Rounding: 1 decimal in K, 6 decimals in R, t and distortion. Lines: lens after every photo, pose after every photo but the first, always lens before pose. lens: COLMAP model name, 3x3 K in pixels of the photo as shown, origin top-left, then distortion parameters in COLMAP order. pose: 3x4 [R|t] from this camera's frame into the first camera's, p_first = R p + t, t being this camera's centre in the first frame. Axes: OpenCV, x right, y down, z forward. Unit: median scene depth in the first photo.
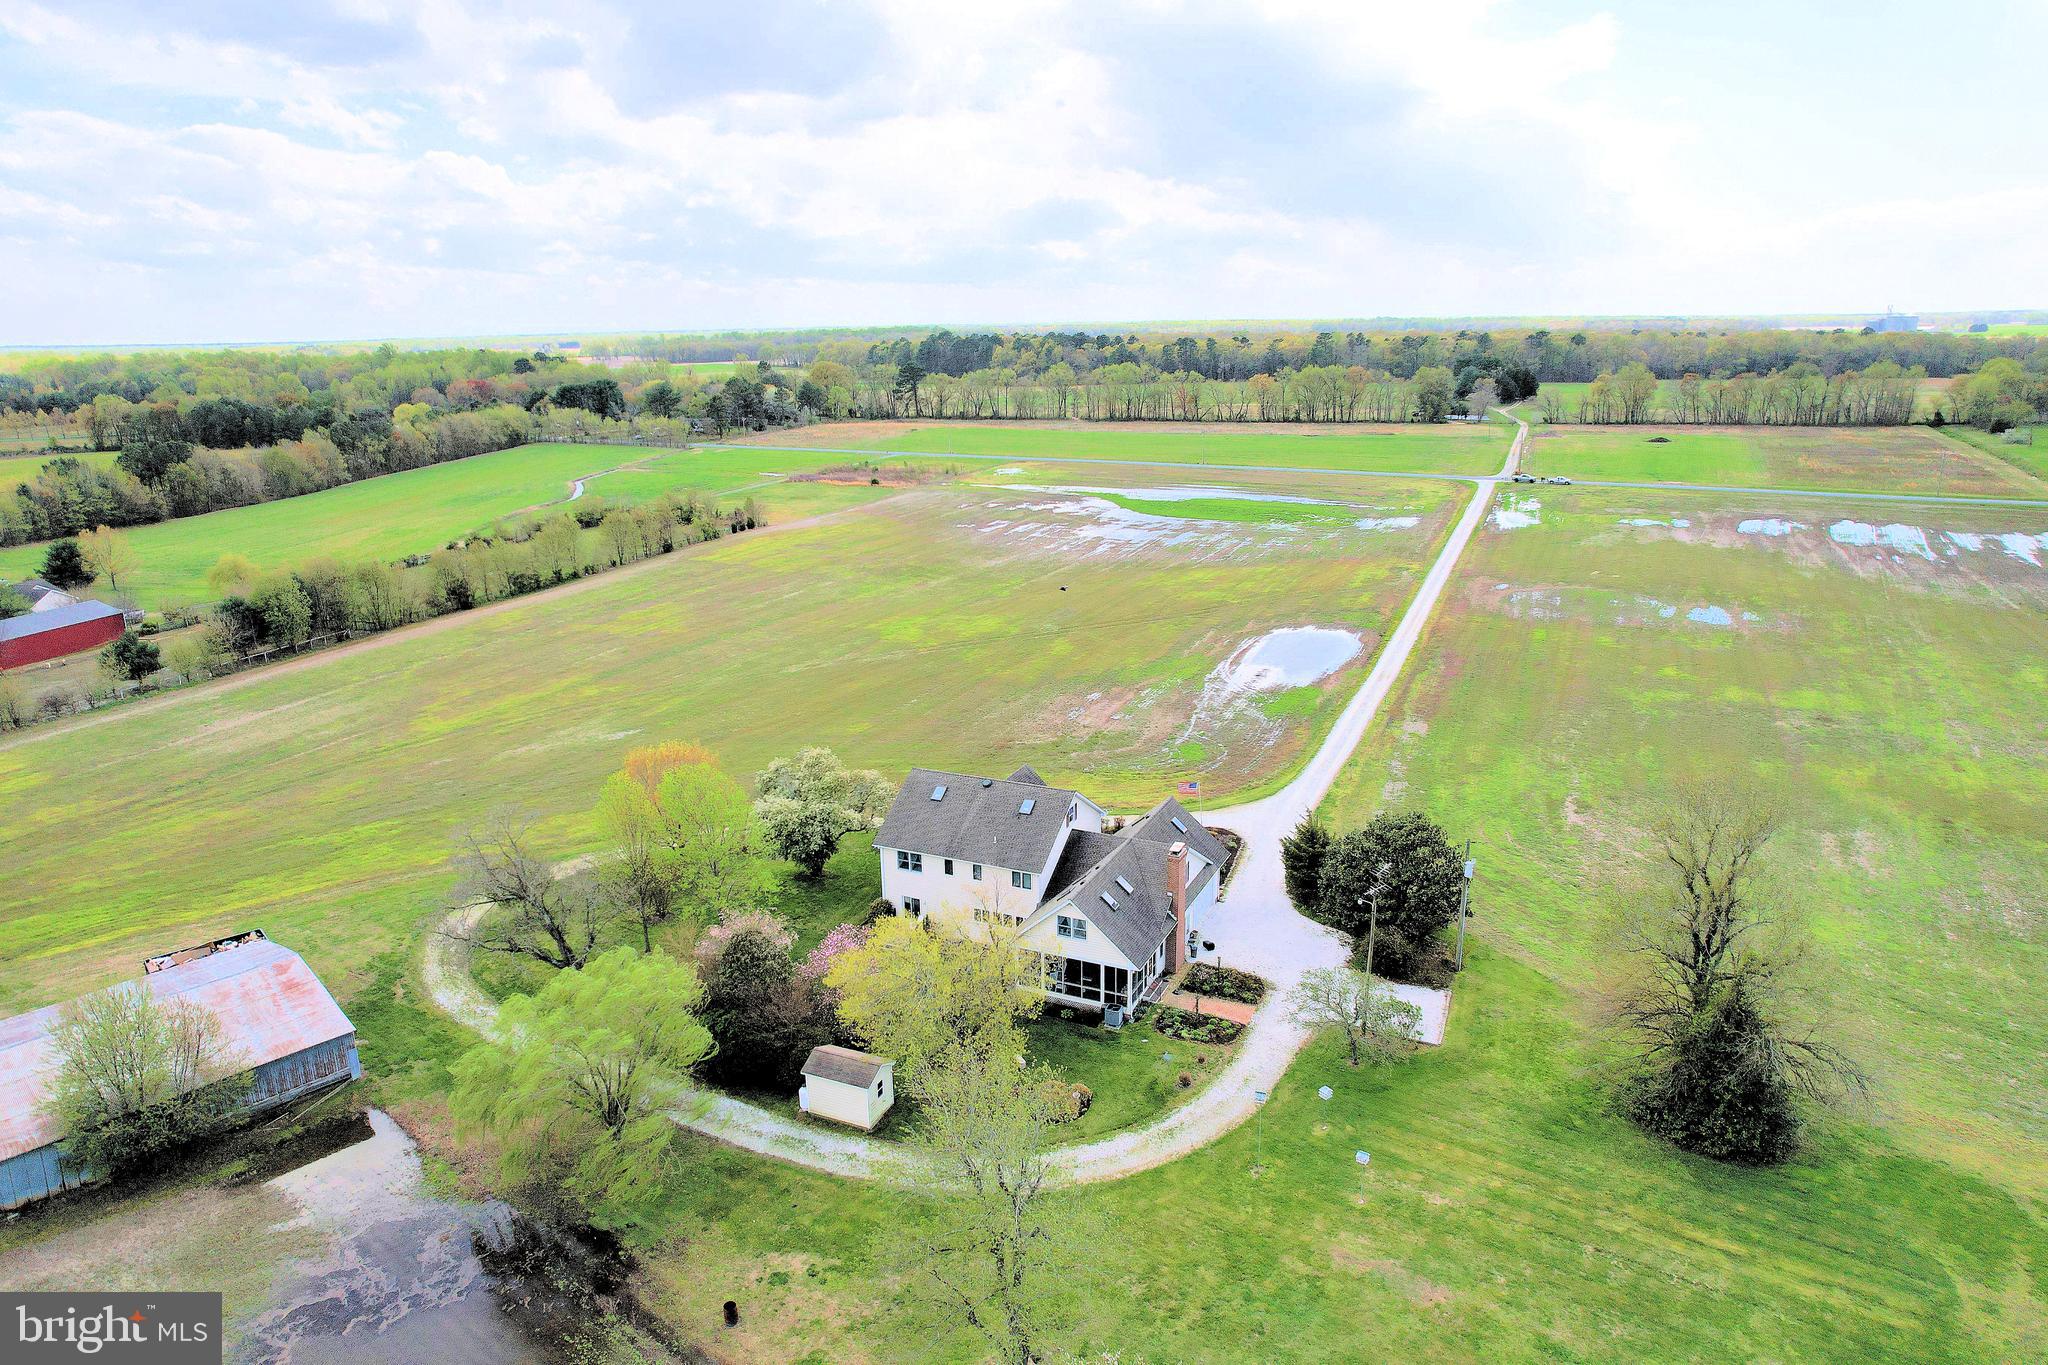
lens RADIAL K [[1324.9, 0, 999.1], [0, 1324.9, 687.5], [0, 0, 1]] dist [-0.082193, 0.075970]
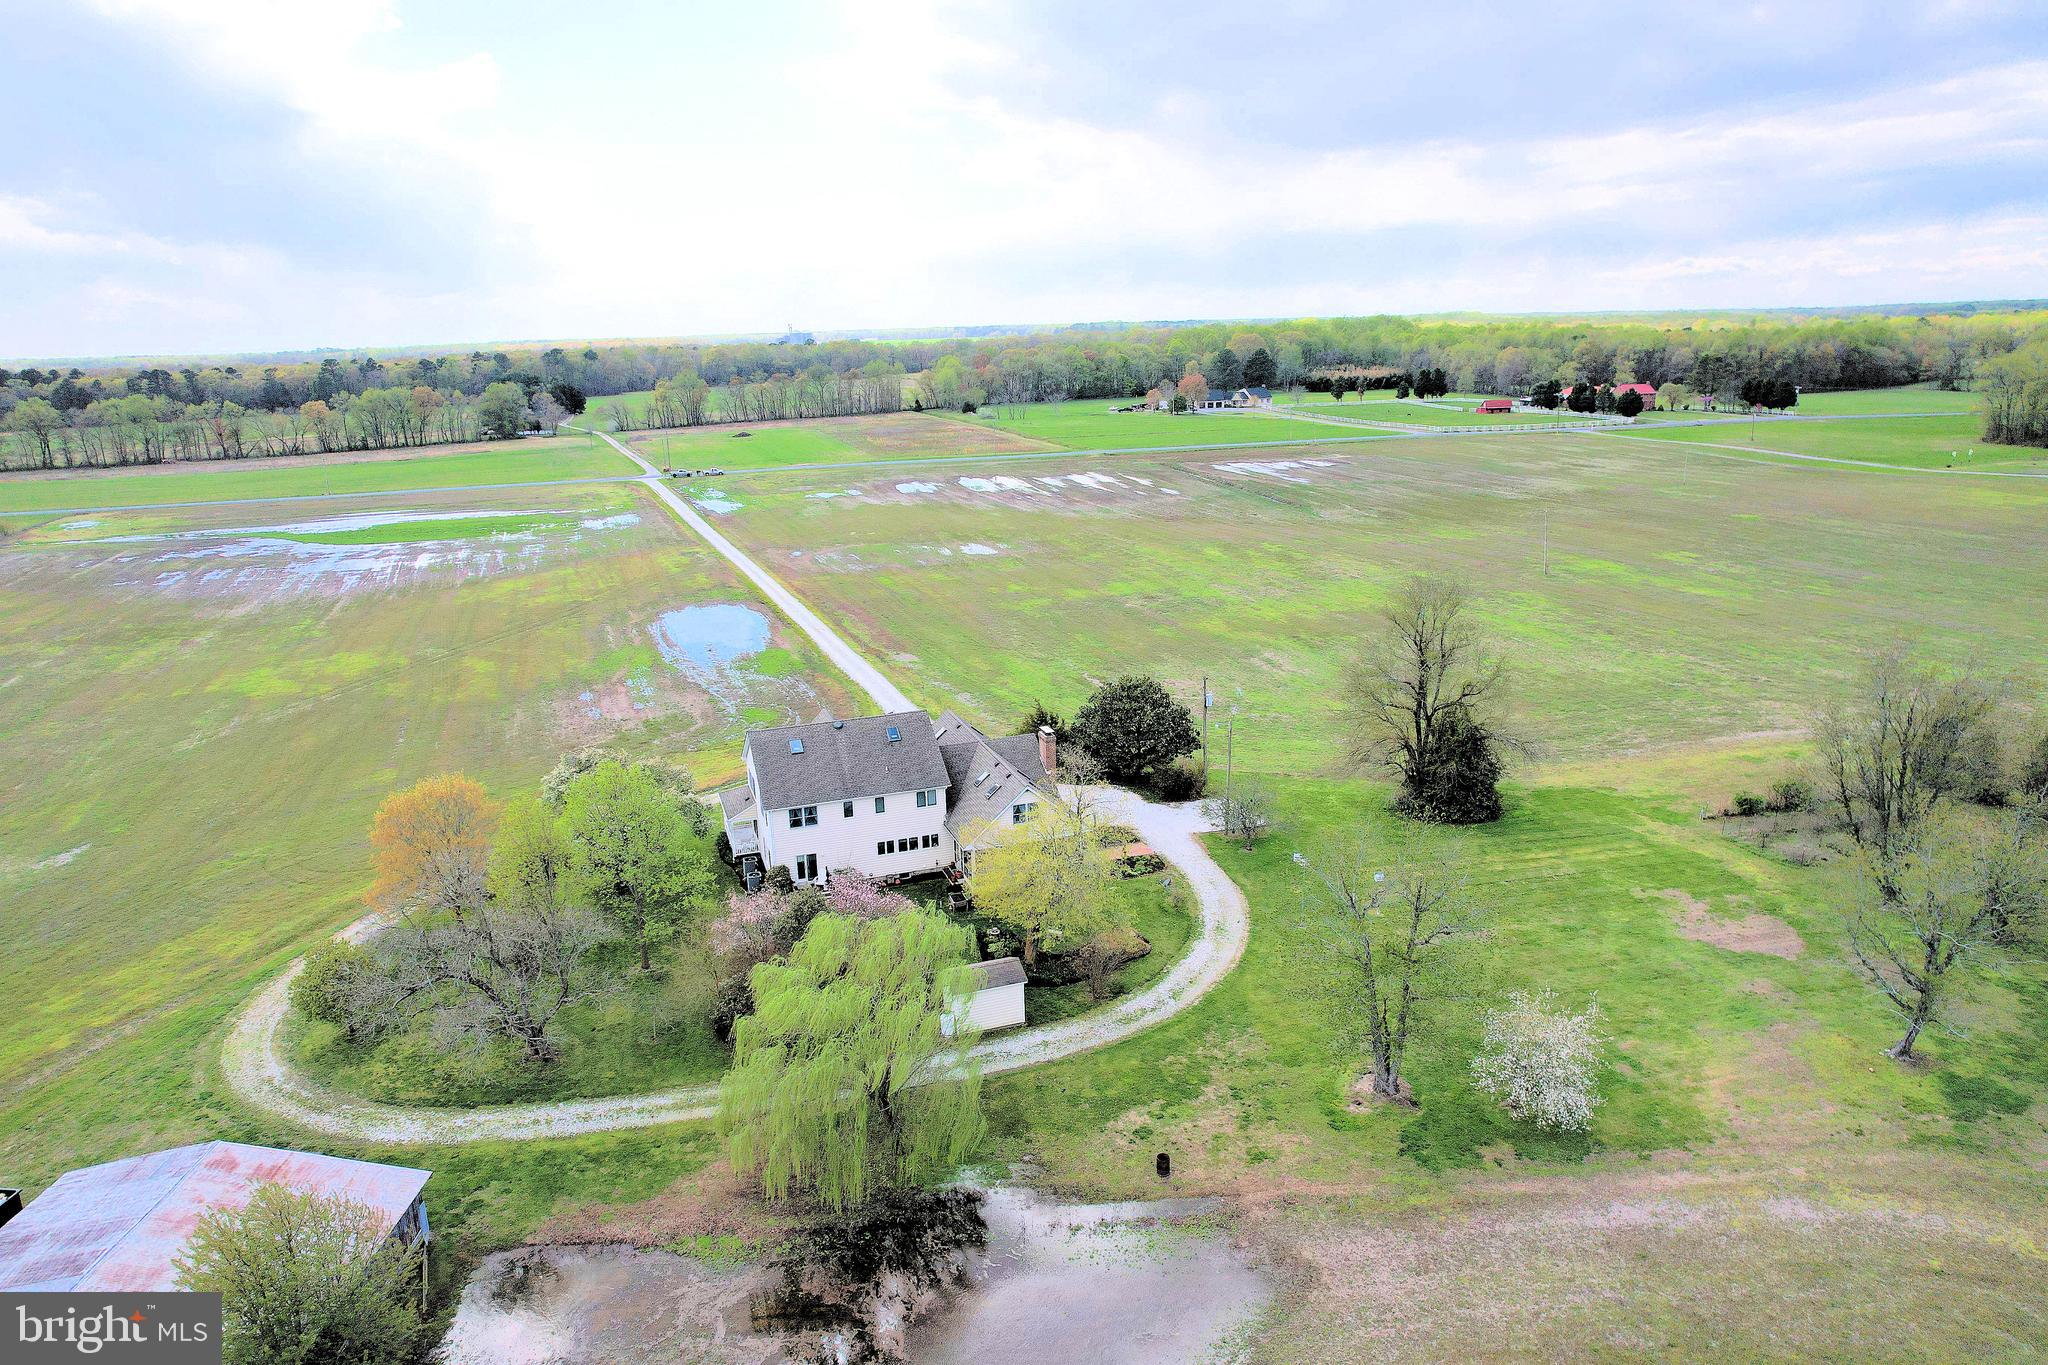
lens RADIAL K [[1324.9, 0, 999.1], [0, 1324.9, 687.5], [0, 0, 1]] dist [-0.082193, 0.075970]
pose [[0.717405, -0.185030, 0.671635, -0.107373], [0.199864, 0.978222, 0.056008, 0.002167], [-0.667371, 0.094056, 0.738762, 0.031040]]
